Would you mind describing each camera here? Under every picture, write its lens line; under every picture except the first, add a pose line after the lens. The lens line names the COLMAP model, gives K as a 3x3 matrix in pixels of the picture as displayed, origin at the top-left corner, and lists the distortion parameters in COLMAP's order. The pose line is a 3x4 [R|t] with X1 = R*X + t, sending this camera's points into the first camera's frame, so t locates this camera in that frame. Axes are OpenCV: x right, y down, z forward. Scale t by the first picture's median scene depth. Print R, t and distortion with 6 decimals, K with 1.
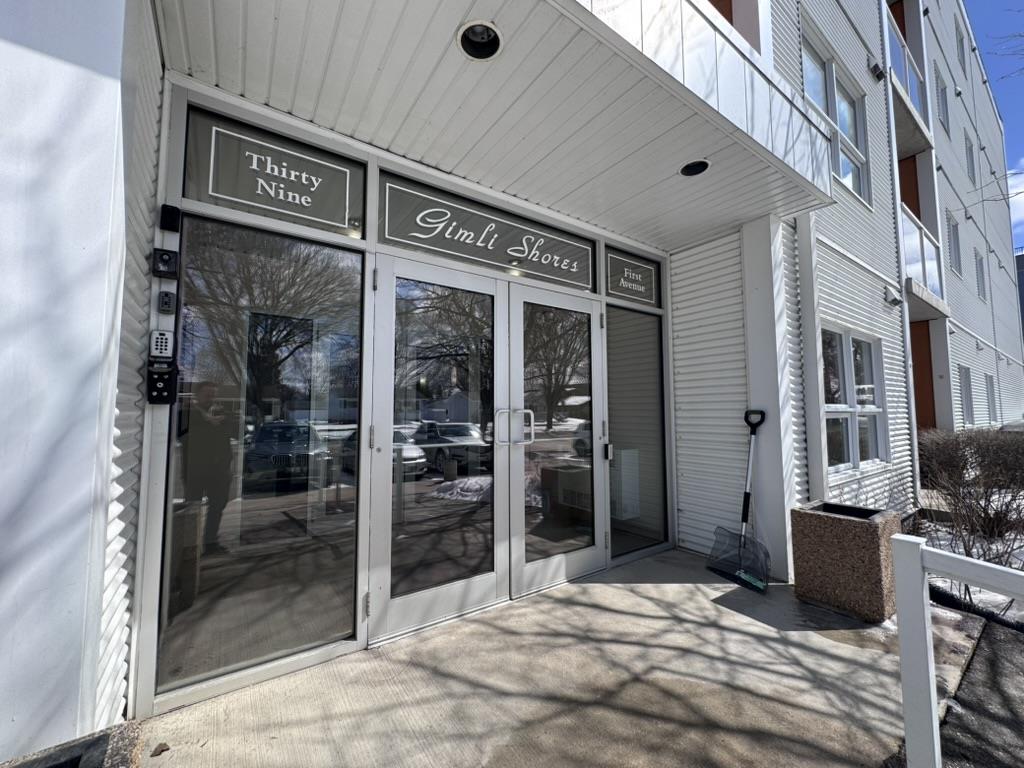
lens RADIAL K [[408.8, 0, 512.0], [0, 408.8, 384.0], [0, 0, 1]] dist [-0.006881, -0.000071]
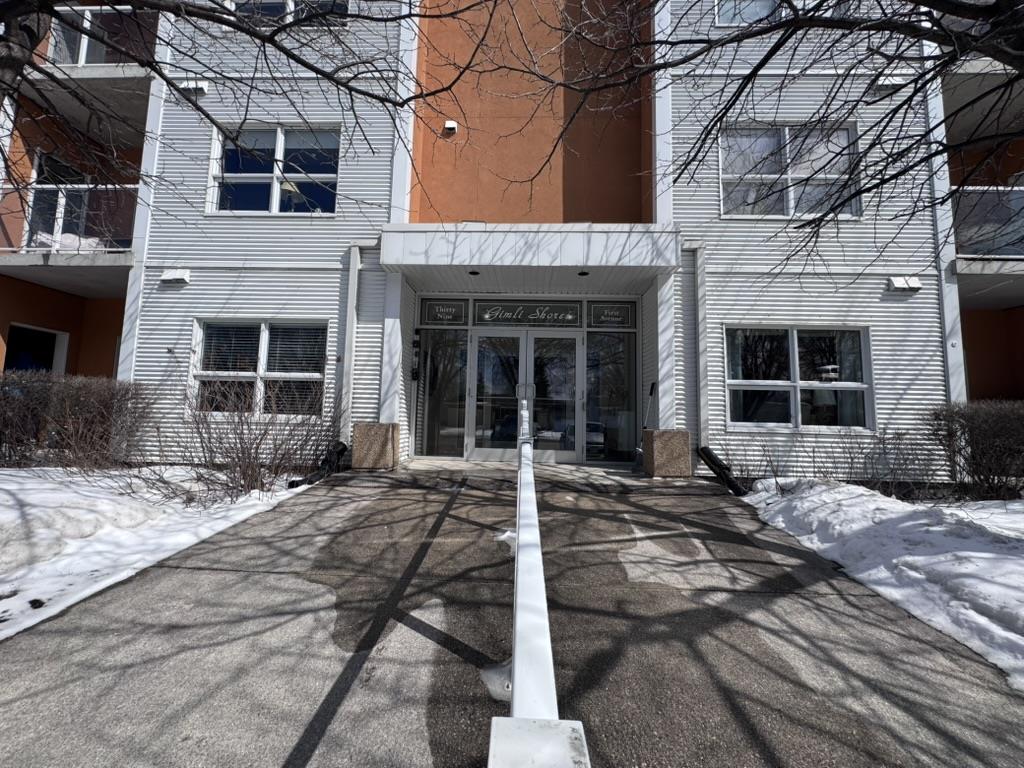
lens RADIAL K [[408.8, 0, 512.0], [0, 408.8, 384.0], [0, 0, 1]] dist [-0.006881, -0.000071]
pose [[0.798335, -0.030545, -0.601439, 1.346412], [0.014427, 0.999396, -0.031606, 0.135054], [0.602041, 0.016555, 0.798293, -0.945056]]
